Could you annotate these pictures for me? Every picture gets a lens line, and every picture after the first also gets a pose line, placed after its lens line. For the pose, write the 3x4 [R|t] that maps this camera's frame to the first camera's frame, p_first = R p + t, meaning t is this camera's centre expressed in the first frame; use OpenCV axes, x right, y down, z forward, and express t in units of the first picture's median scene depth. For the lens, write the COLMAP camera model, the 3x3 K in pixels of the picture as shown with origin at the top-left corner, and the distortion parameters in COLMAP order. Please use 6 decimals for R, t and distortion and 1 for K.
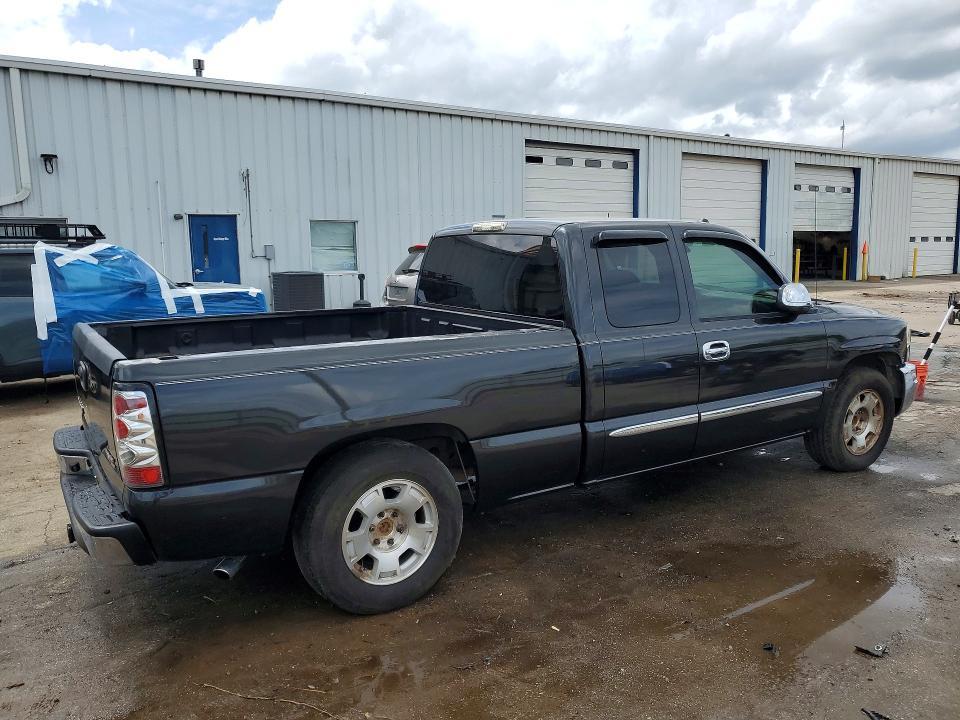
lens RADIAL K [[812.9, 0, 480.2], [0, 812.9, 381.9], [0, 0, 1]] dist [0.001785, -0.006278]
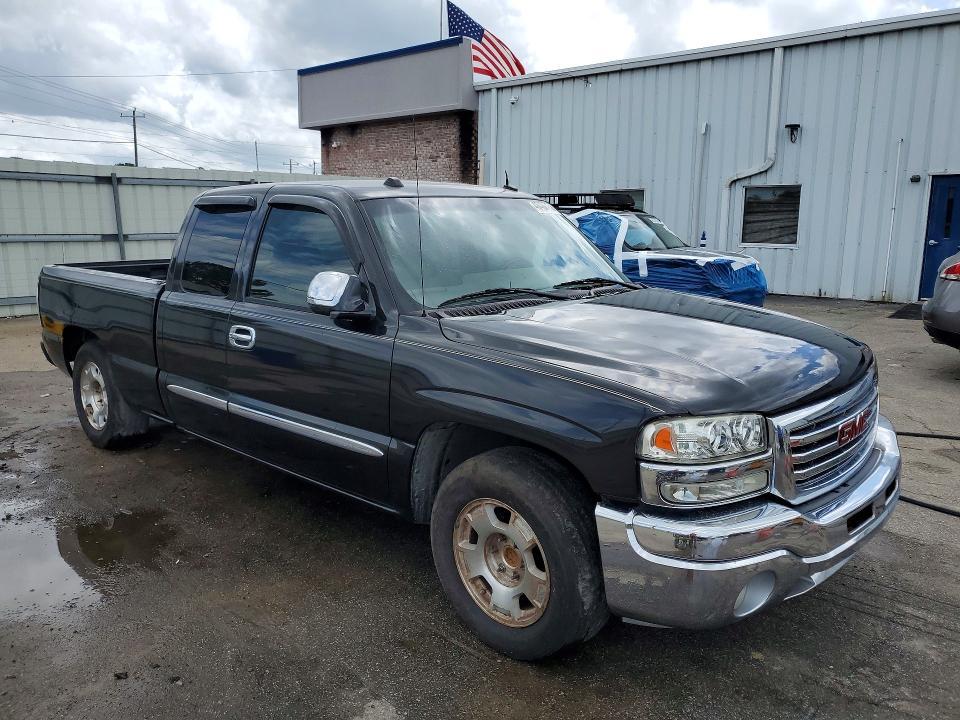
lens RADIAL K [[817.9, 0, 480.0], [0, 817.9, 360.0], [0, 0, 1]] dist [-0.007650, -0.004799]
pose [[0.182984, 0.180124, -0.966474, 0.623447], [-0.165617, 0.974671, 0.150295, -0.098764], [0.969065, 0.132563, 0.208181, 0.567987]]
